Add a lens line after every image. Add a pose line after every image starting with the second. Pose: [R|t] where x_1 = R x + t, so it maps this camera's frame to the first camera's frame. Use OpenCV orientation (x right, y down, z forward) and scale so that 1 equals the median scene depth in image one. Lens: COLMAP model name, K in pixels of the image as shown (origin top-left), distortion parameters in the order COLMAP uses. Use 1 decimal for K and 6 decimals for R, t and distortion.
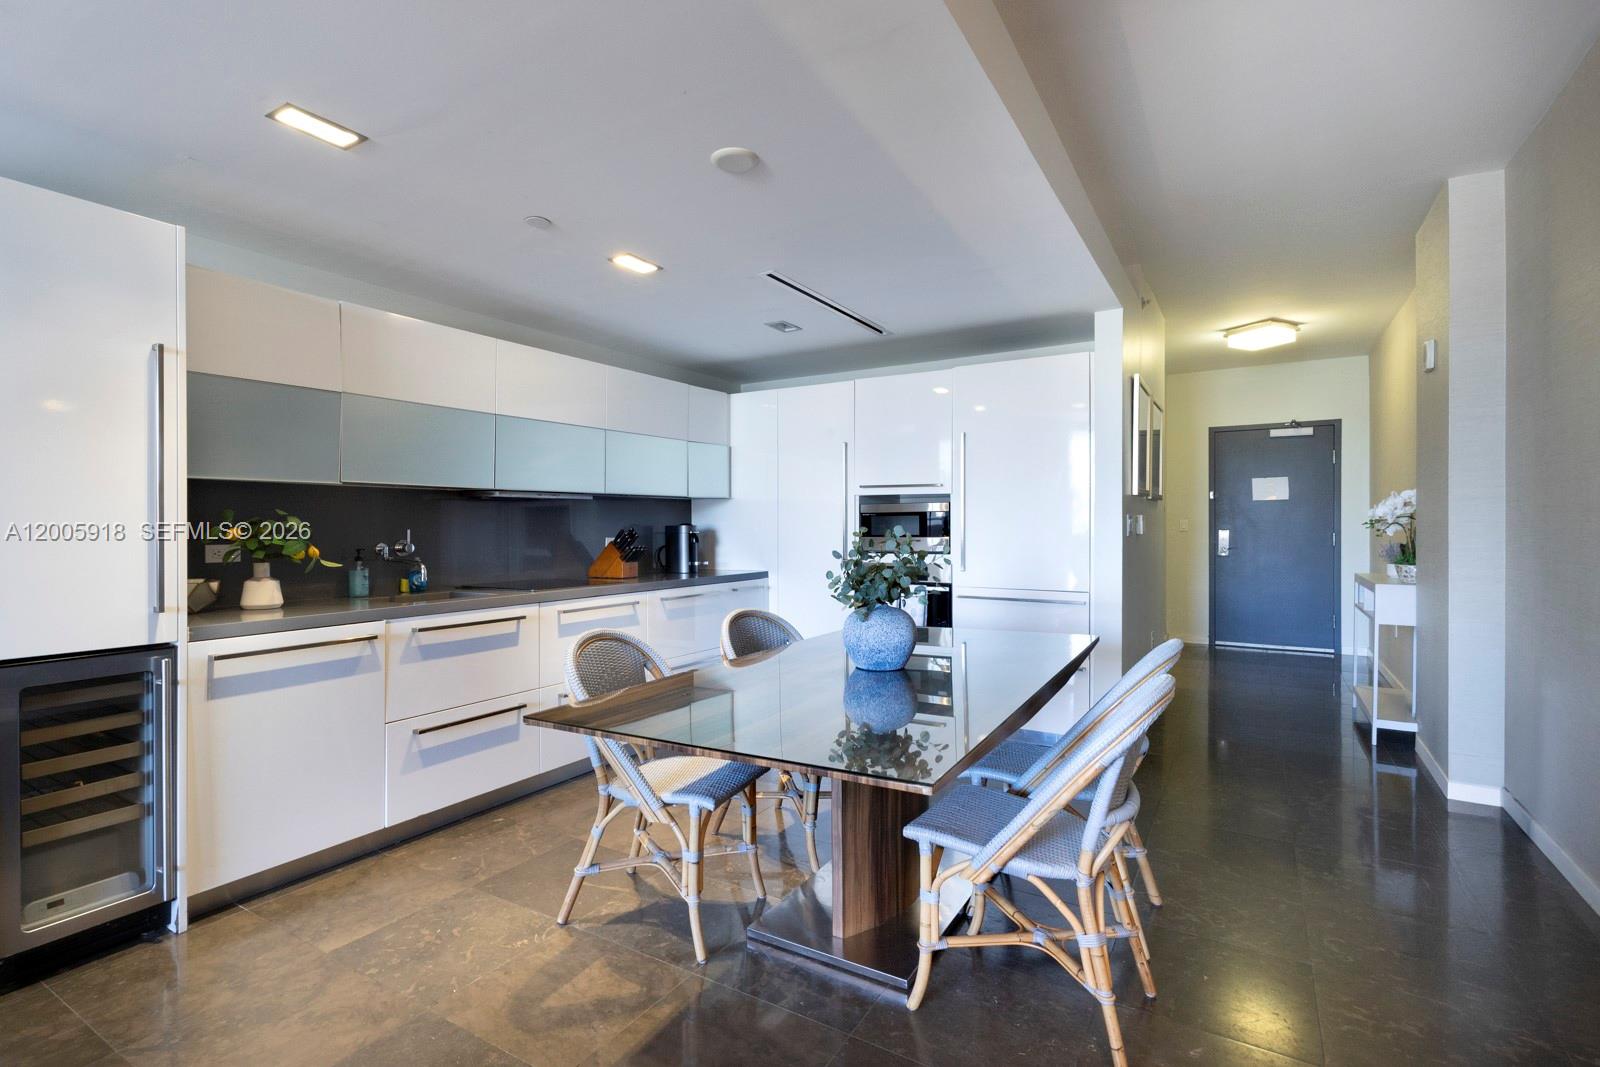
lens RADIAL K [[745.9, 0, 742.0], [0, 745.9, 524.5], [0, 0, 1]] dist [0.000790, 0.001698]
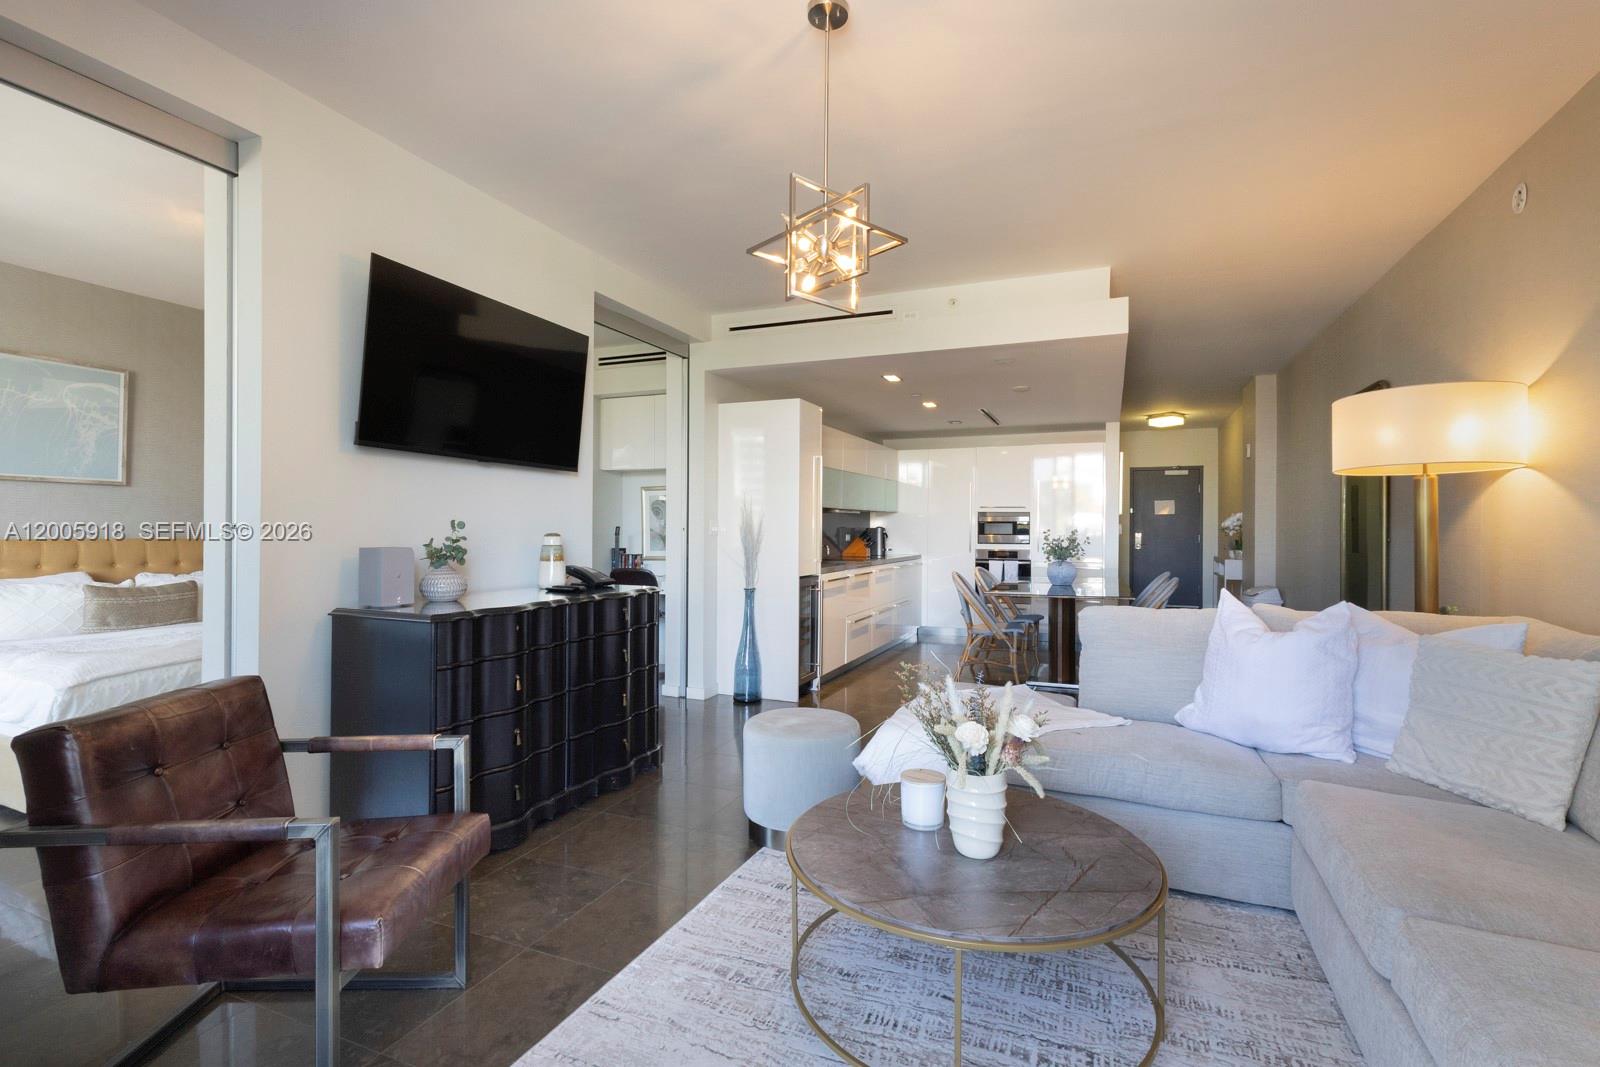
lens RADIAL K [[745.9, 0, 814.7], [0, 745.9, 529.3], [0, 0, 1]] dist [0.000790, 0.001698]
pose [[0.976907, 0.006489, 0.213567, -0.568926], [-0.007219, 0.999970, 0.002639, 0.000670], [-0.213544, -0.004120, 0.976925, -0.626333]]
